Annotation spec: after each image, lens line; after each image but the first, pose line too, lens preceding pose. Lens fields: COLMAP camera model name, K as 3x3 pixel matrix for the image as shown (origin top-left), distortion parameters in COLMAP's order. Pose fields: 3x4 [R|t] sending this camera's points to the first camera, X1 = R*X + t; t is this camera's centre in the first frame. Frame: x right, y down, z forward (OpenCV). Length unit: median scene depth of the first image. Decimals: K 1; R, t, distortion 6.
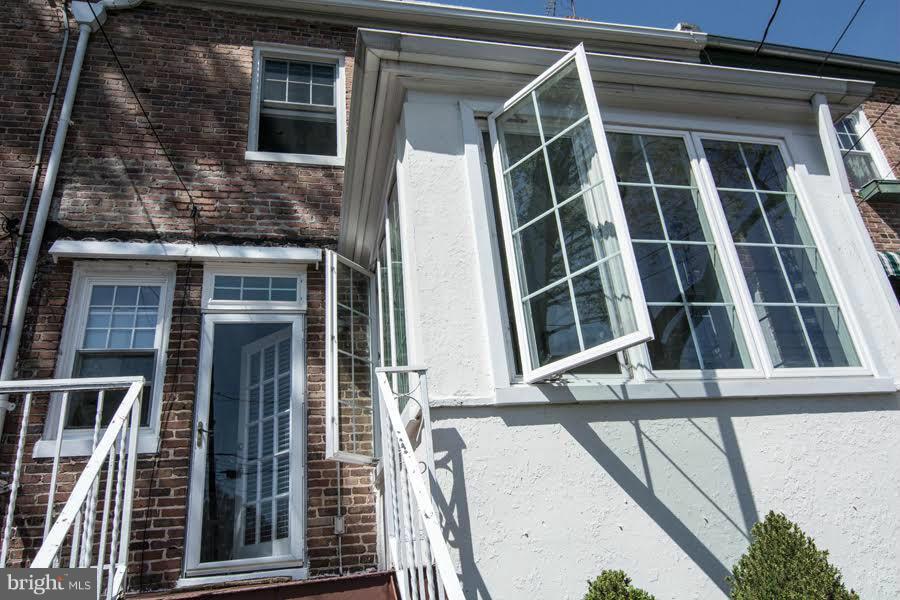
lens RADIAL K [[618.0, 0, 450.0], [0, 618.0, 300.0], [0, 0, 1]] dist [-0.001370, -0.001101]
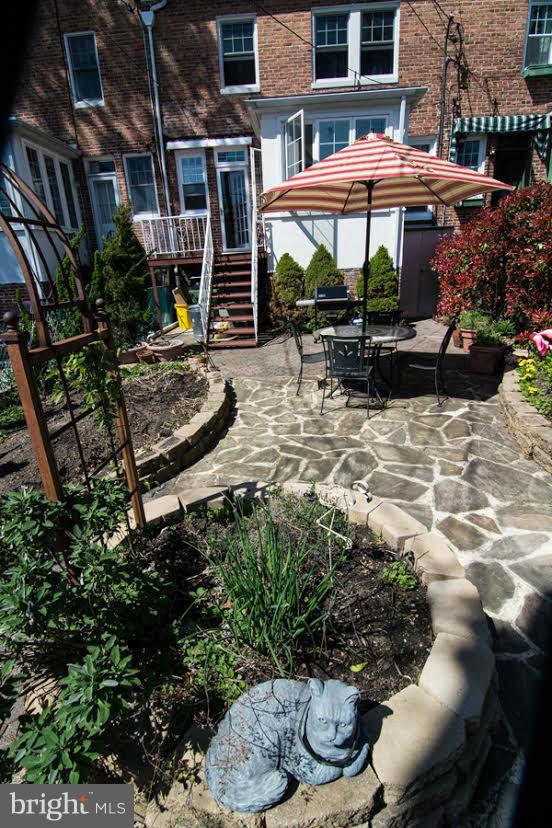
lens RADIAL K [[386.0, 0, 276.0], [0, 386.0, 414.0], [0, 0, 1]] dist [-0.029437, -0.000208]
pose [[0.964998, 0.135067, -0.224803, 0.474799], [0.068101, 0.698723, 0.712143, -0.447921], [0.253262, -0.702526, 0.665068, -1.033044]]
